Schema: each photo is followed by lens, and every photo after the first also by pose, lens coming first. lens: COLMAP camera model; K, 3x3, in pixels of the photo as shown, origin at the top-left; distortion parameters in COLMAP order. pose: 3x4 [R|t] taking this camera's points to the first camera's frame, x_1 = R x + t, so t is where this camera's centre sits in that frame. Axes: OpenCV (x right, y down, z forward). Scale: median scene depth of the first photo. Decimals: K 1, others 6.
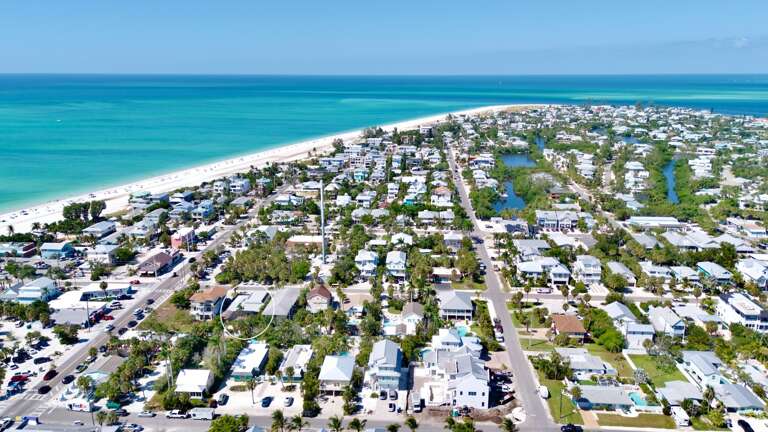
lens RADIAL K [[563.8, 0, 384.2], [0, 563.8, 214.6], [0, 0, 1]] dist [0.039296, 0.000683]
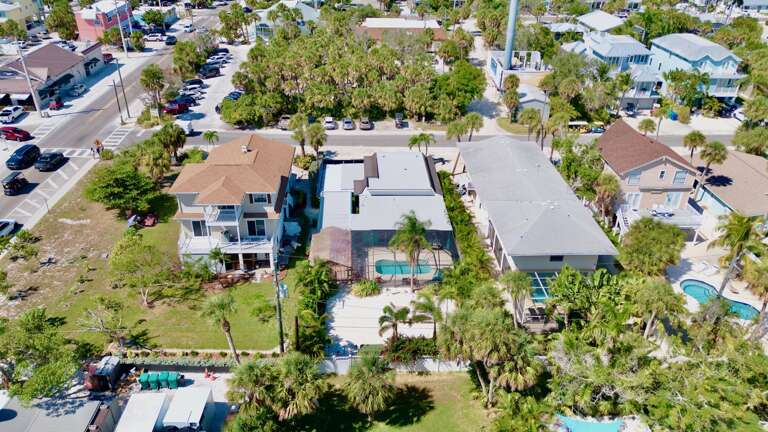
lens RADIAL K [[563.8, 0, 384.1], [0, 563.8, 216.8], [0, 0, 1]] dist [0.039296, 0.000683]
pose [[0.995050, -0.035134, 0.092955, -0.237040], [0.008405, 0.961818, 0.273563, 0.081703], [-0.099017, -0.271427, 0.957352, 0.651665]]
